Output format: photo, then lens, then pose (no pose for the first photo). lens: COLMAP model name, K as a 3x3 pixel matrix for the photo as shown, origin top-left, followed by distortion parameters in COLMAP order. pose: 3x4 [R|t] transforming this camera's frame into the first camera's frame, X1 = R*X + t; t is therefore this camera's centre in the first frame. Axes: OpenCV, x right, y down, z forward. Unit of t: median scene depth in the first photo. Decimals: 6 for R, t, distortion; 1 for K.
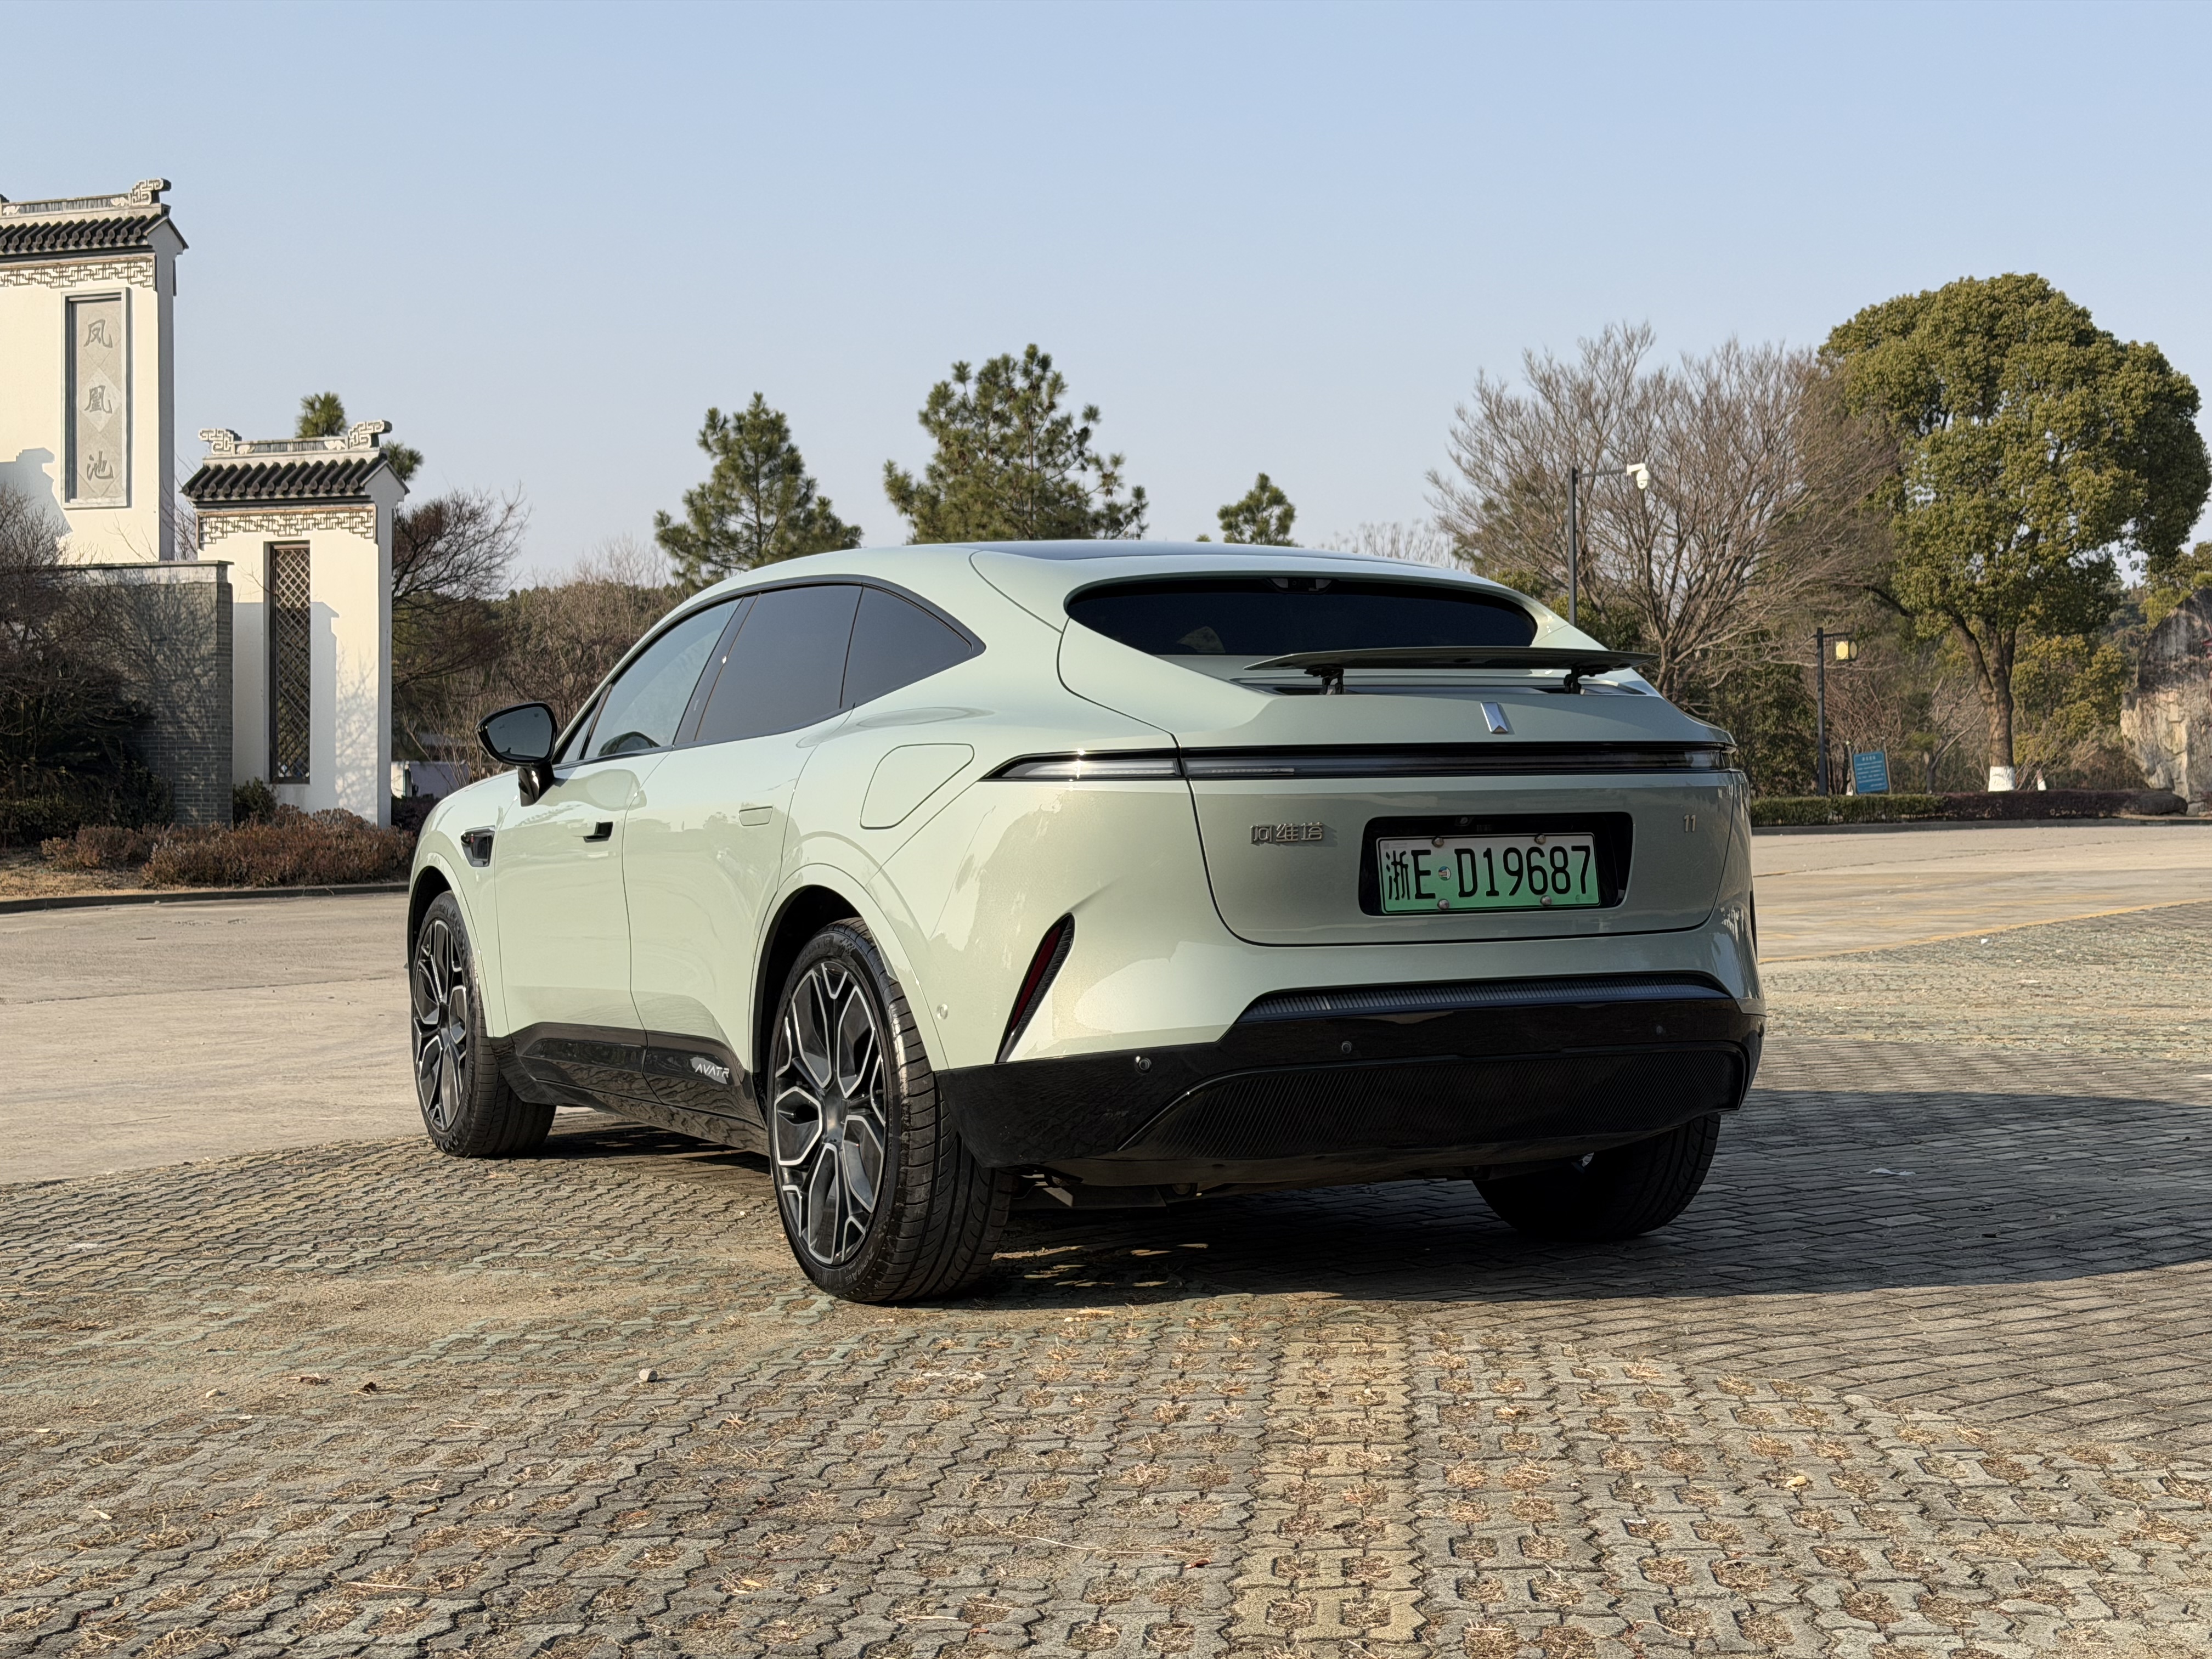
lens RADIAL K [[3104.2, 0, 1106.0], [0, 3104.2, 829.5], [0, 0, 1]] dist [0.204313, -0.366363]
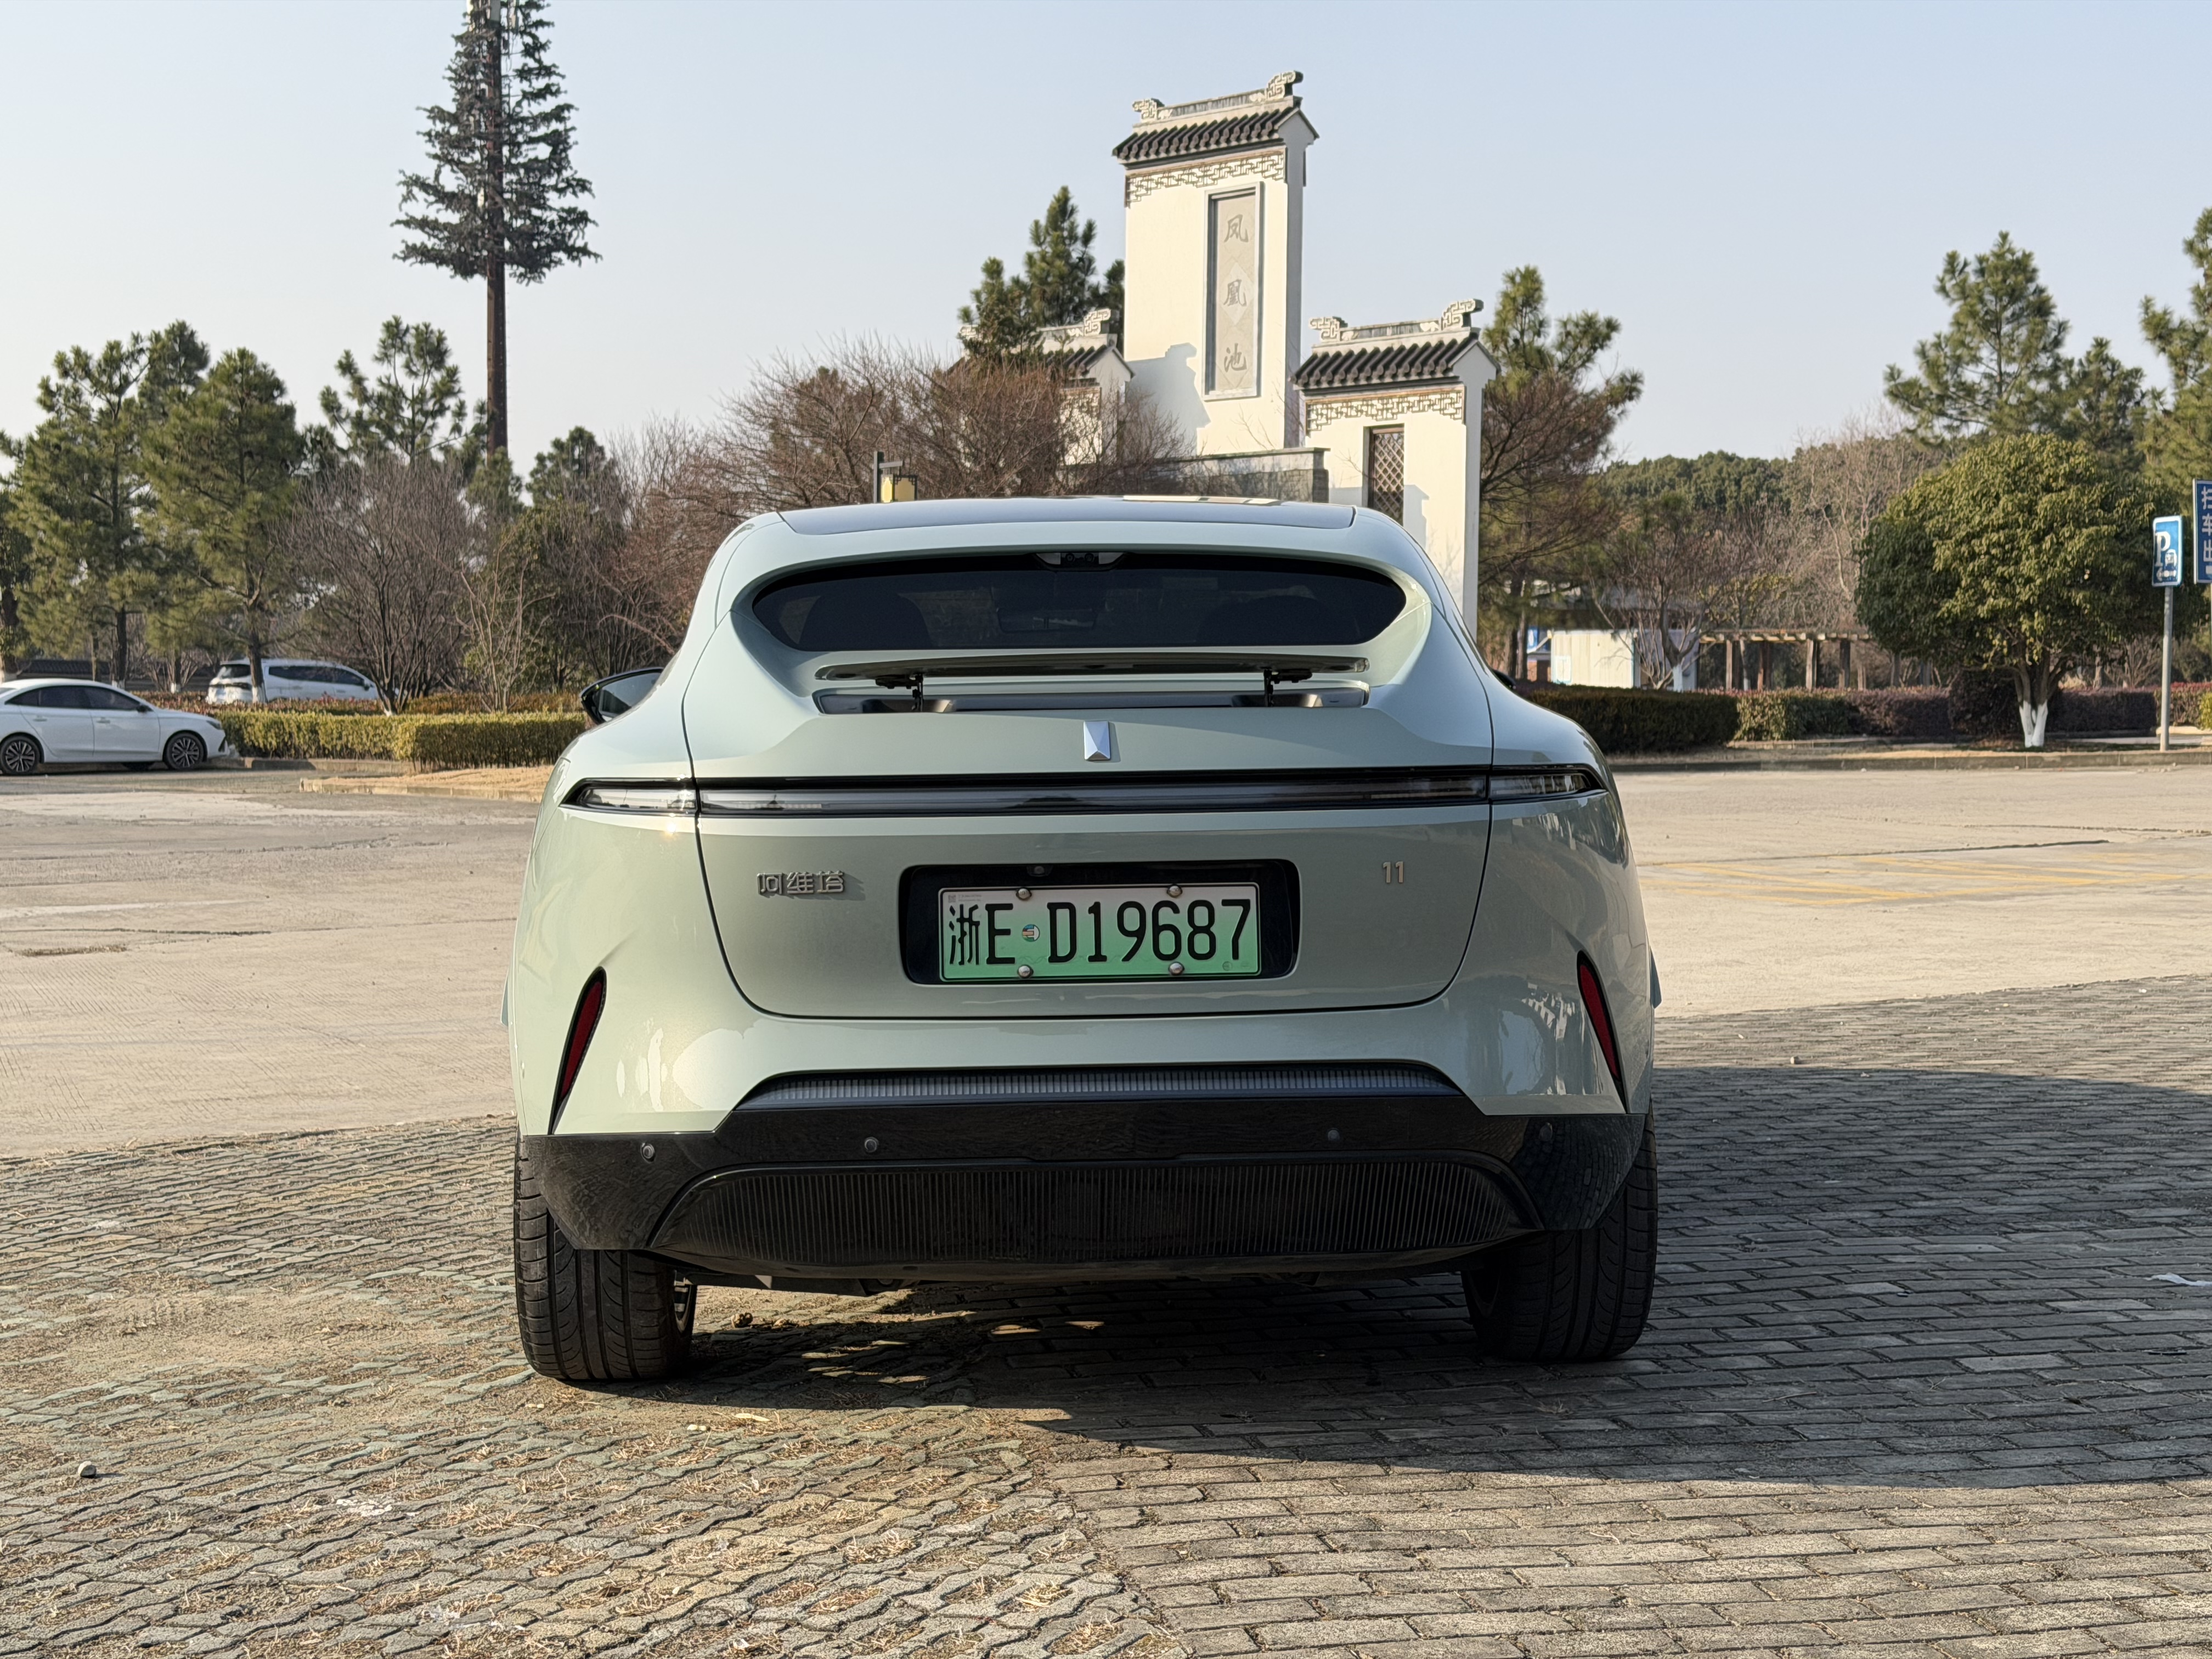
lens RADIAL K [[3104.2, 0, 1106.0], [0, 3104.2, 829.5], [0, 0, 1]] dist [0.204313, -0.366363]
pose [[0.911872, 0.023886, -0.409778, 0.070097], [-0.005196, 0.998897, 0.046664, -0.007761], [0.410441, -0.040423, 0.910991, 0.041684]]
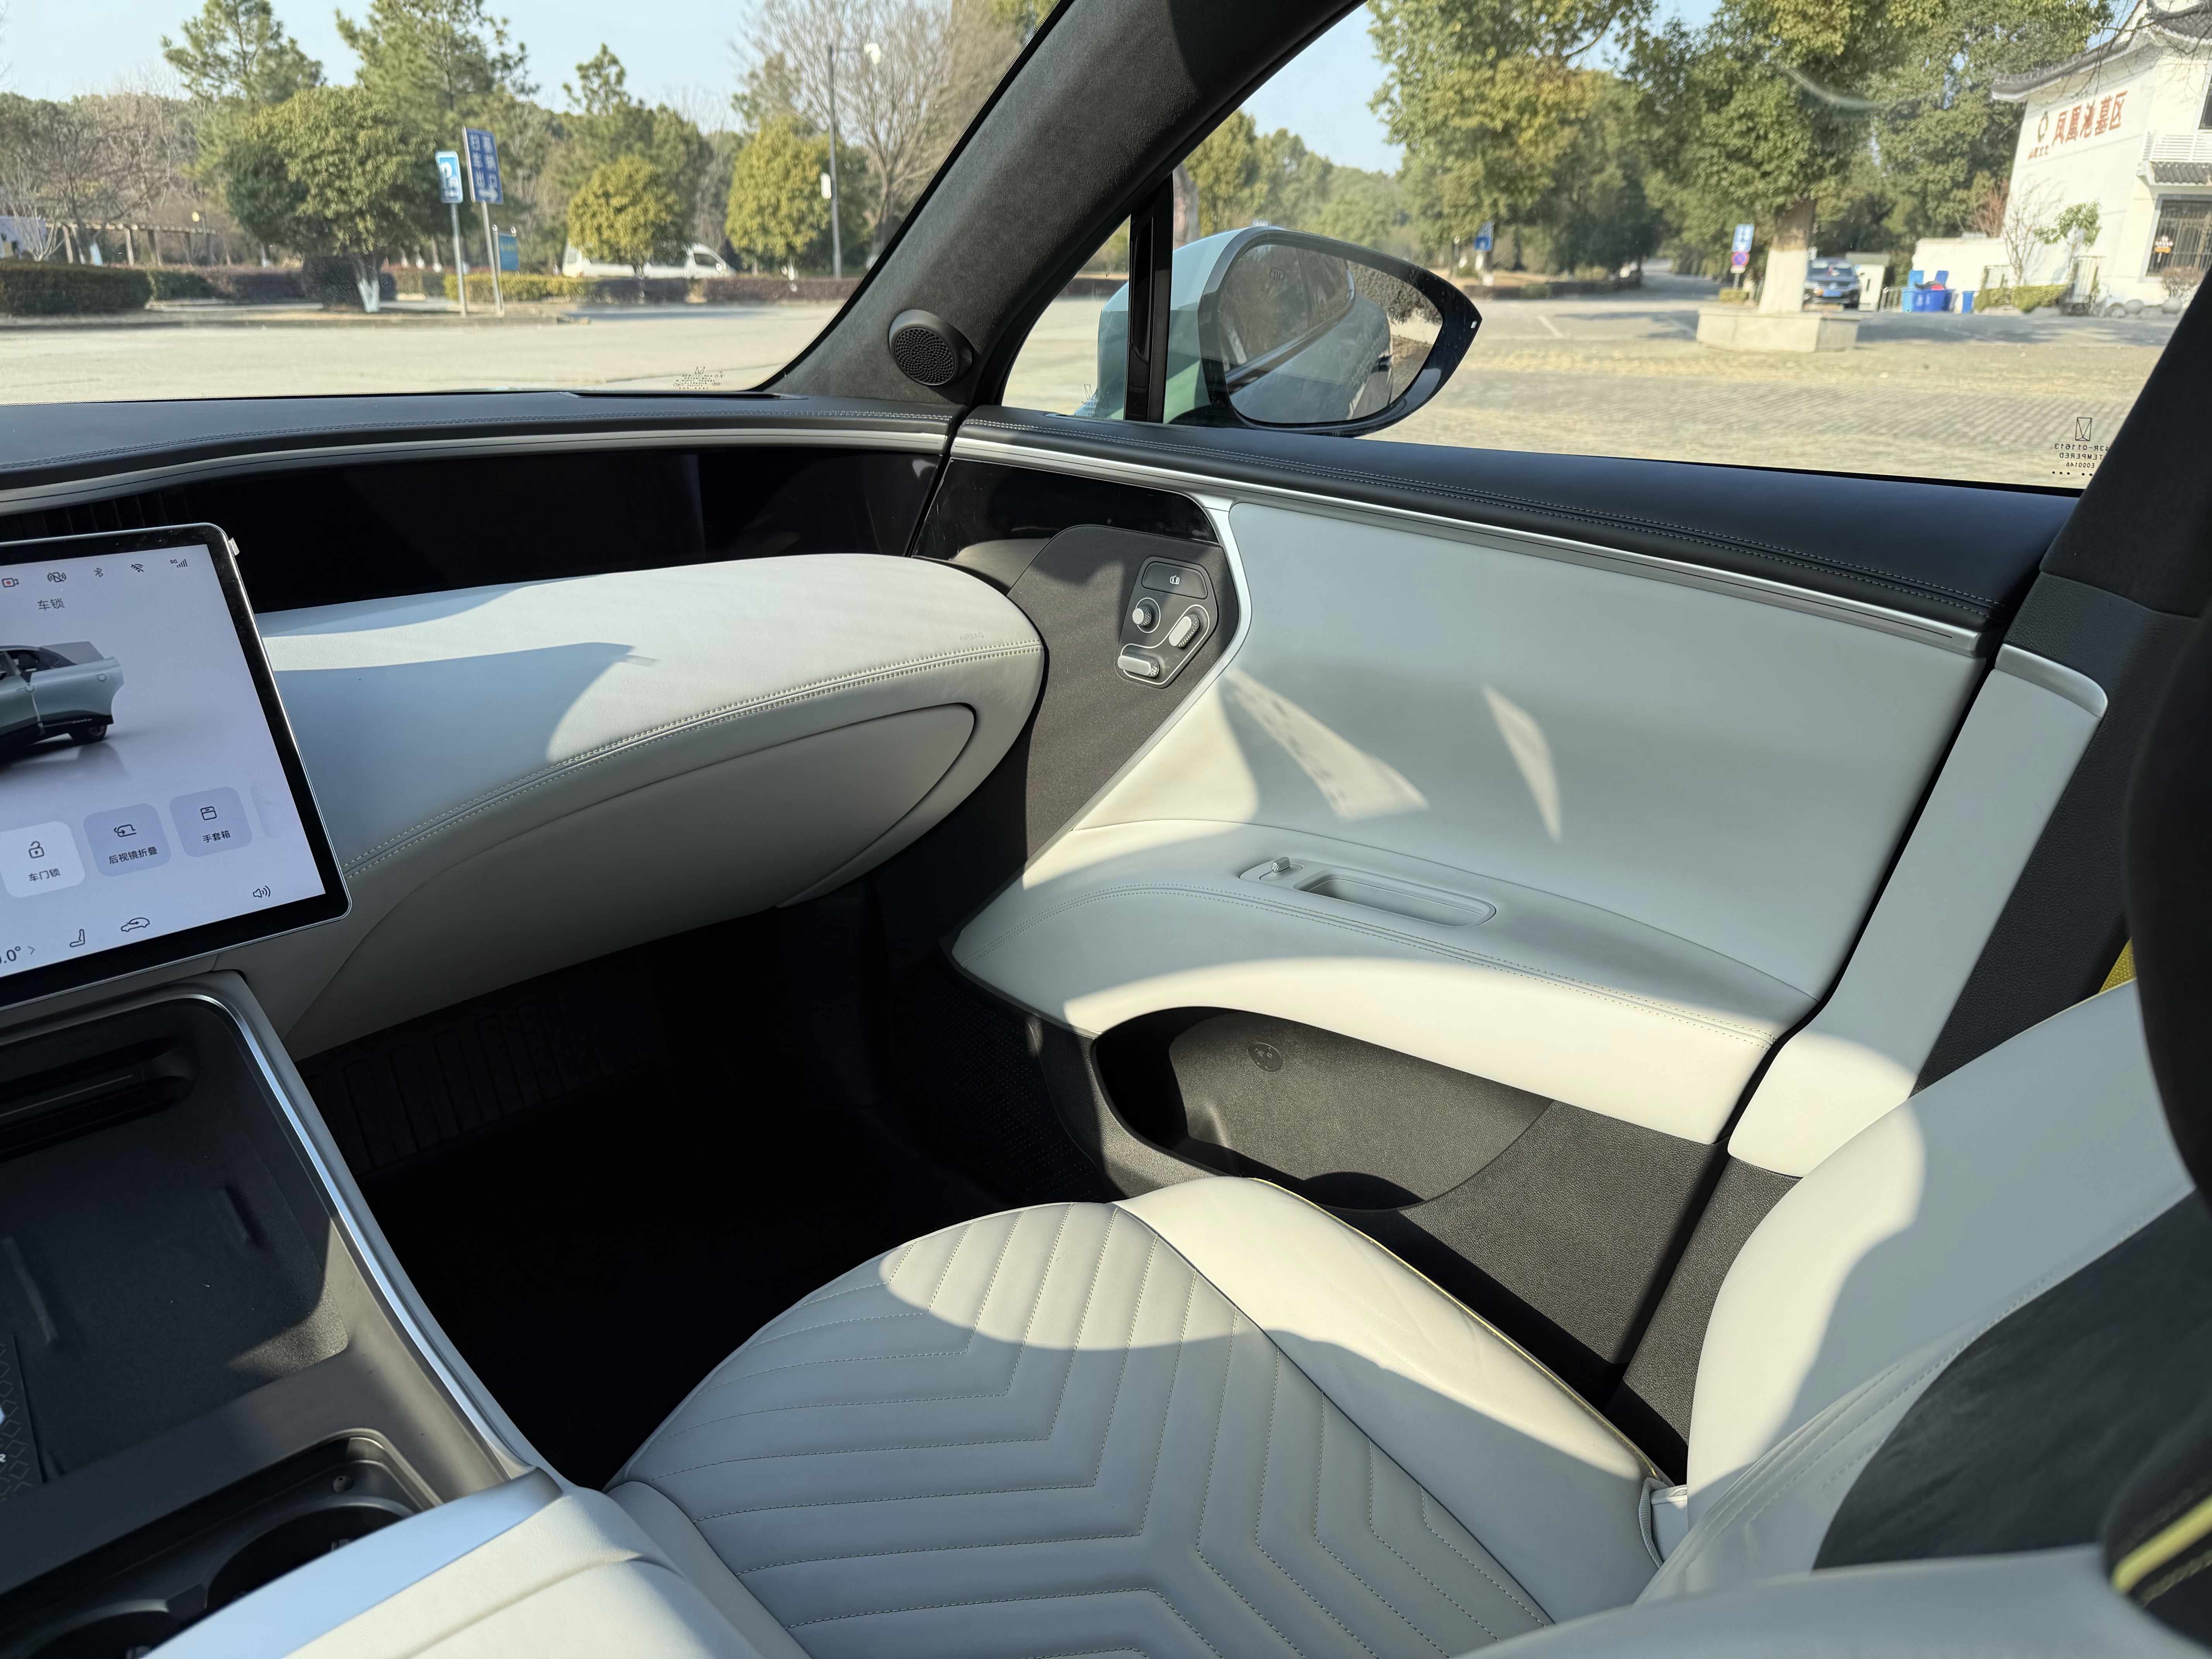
lens RADIAL K [[1556.7, 0, 1129.6], [0, 1556.7, 840.0], [0, 0, 1]] dist [0.054644, -0.061319]
pose [[0.938454, -0.089568, 0.333588, -0.004471], [-0.027006, 0.943809, 0.329387, -0.008057], [-0.344346, -0.318124, 0.883302, 0.192972]]
